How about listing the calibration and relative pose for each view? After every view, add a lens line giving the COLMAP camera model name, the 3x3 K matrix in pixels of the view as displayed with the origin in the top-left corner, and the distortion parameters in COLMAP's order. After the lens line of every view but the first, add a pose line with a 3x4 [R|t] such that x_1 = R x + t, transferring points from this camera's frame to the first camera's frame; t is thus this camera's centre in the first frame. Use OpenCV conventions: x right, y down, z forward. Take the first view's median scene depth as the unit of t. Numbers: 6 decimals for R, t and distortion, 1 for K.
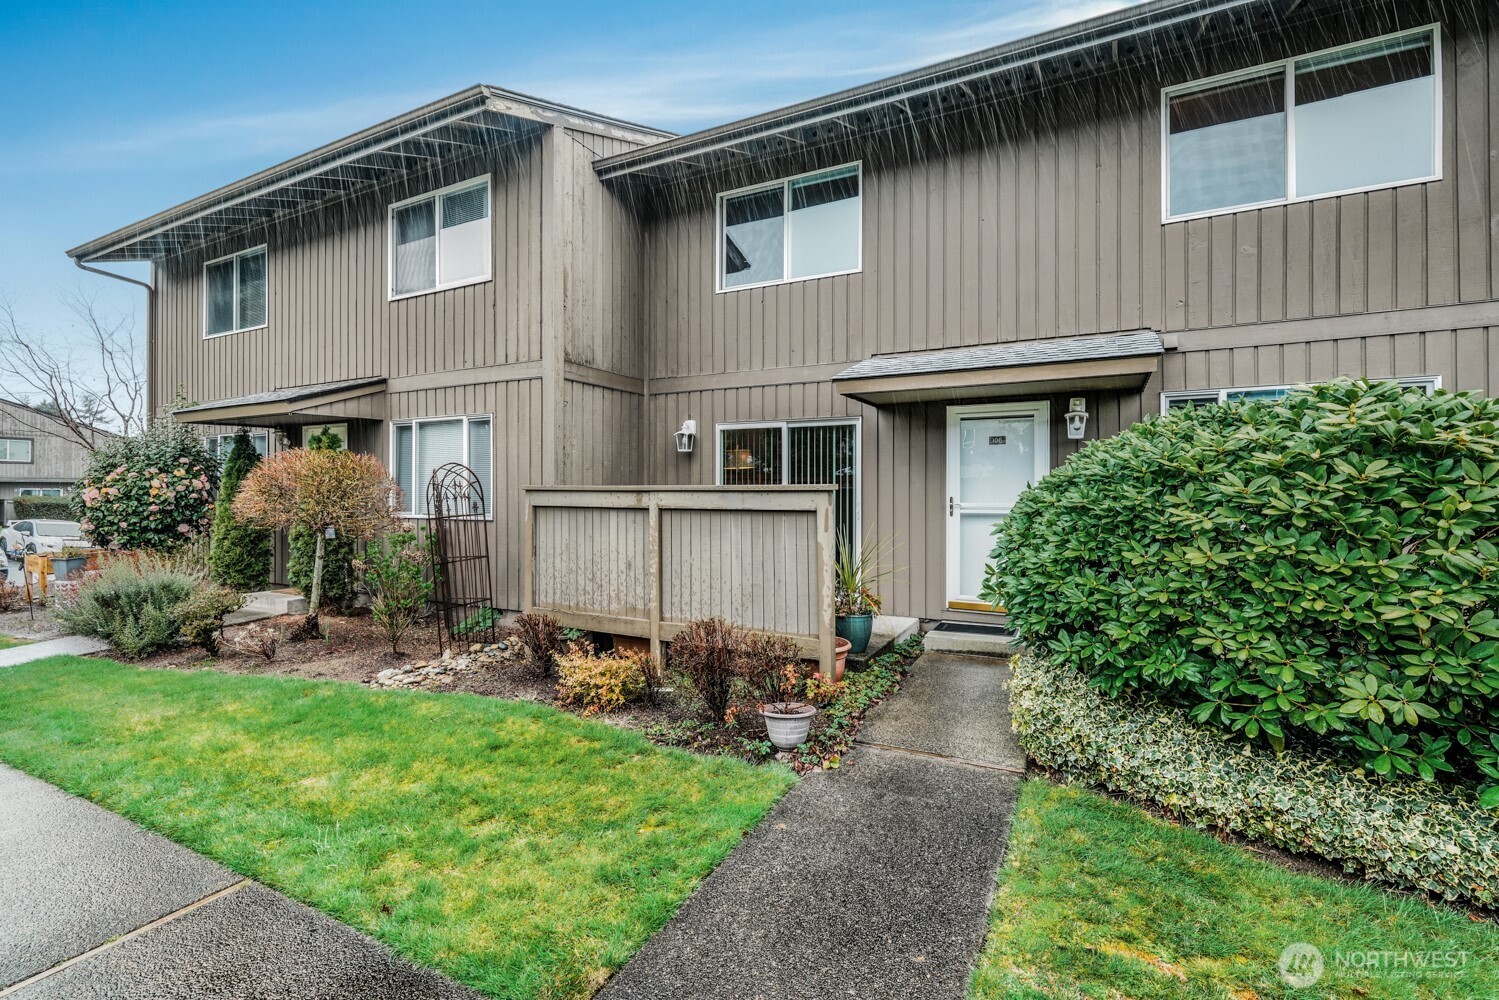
lens RADIAL K [[664.4, 0, 737.4], [0, 664.4, 492.1], [0, 0, 1]] dist [0.029271, 0.000428]
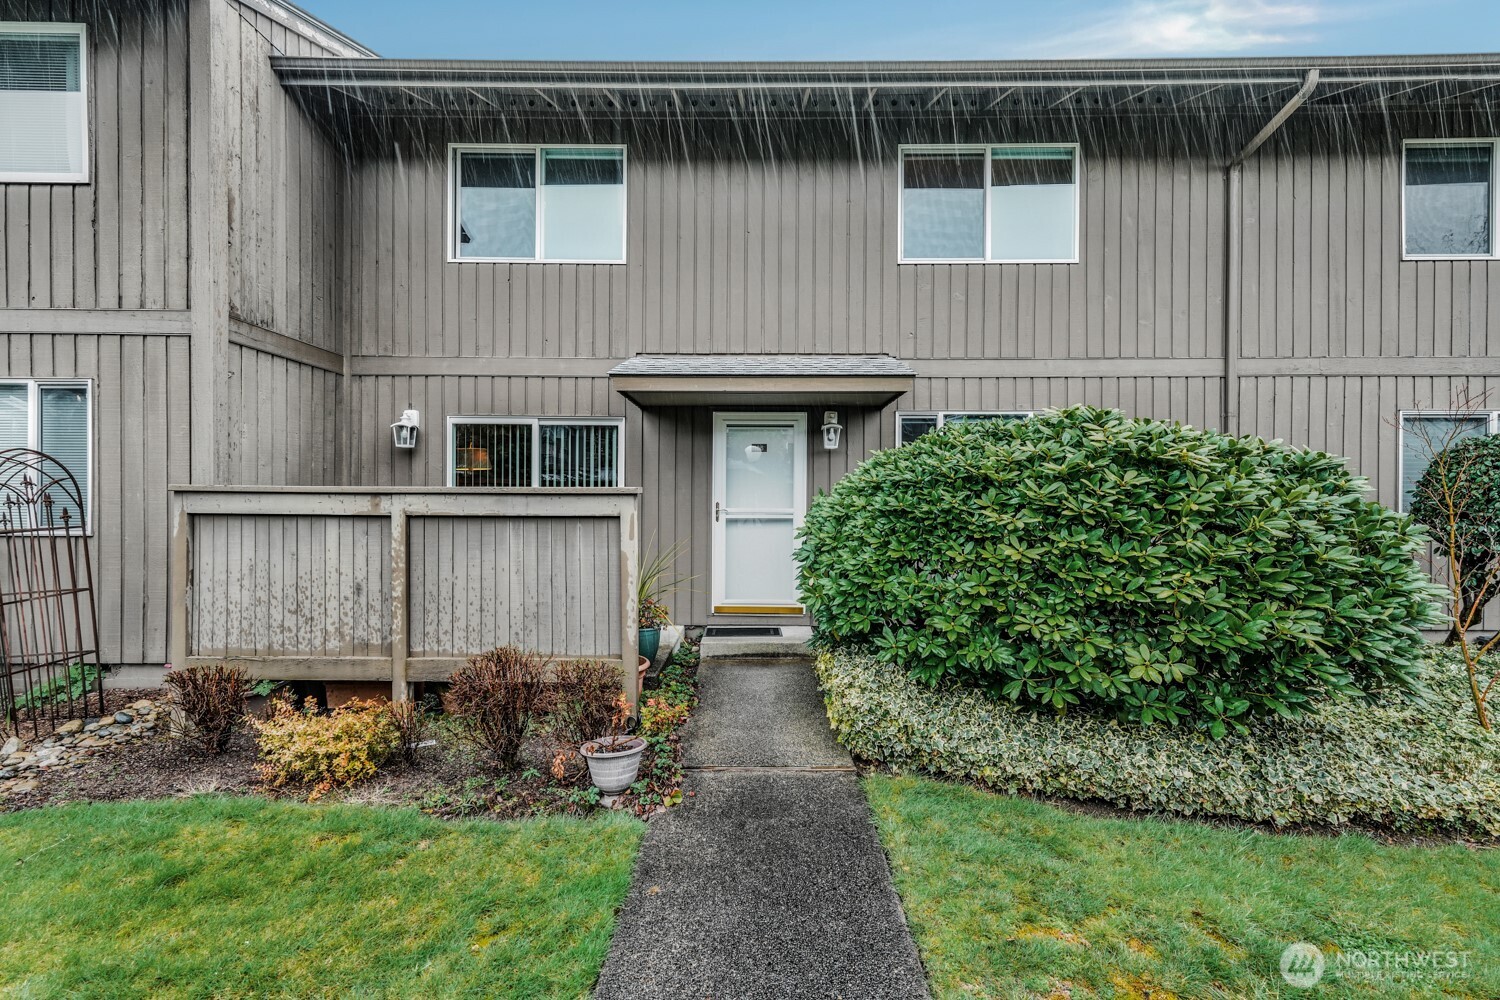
lens RADIAL K [[664.9, 0, 747.9], [0, 664.9, 501.6], [0, 0, 1]] dist [0.029271, 0.000428]
pose [[0.895089, 0.001566, 0.445885, -0.125270], [-0.003220, 0.999990, 0.002953, 0.004698], [-0.445876, -0.004079, 0.895085, 0.117540]]
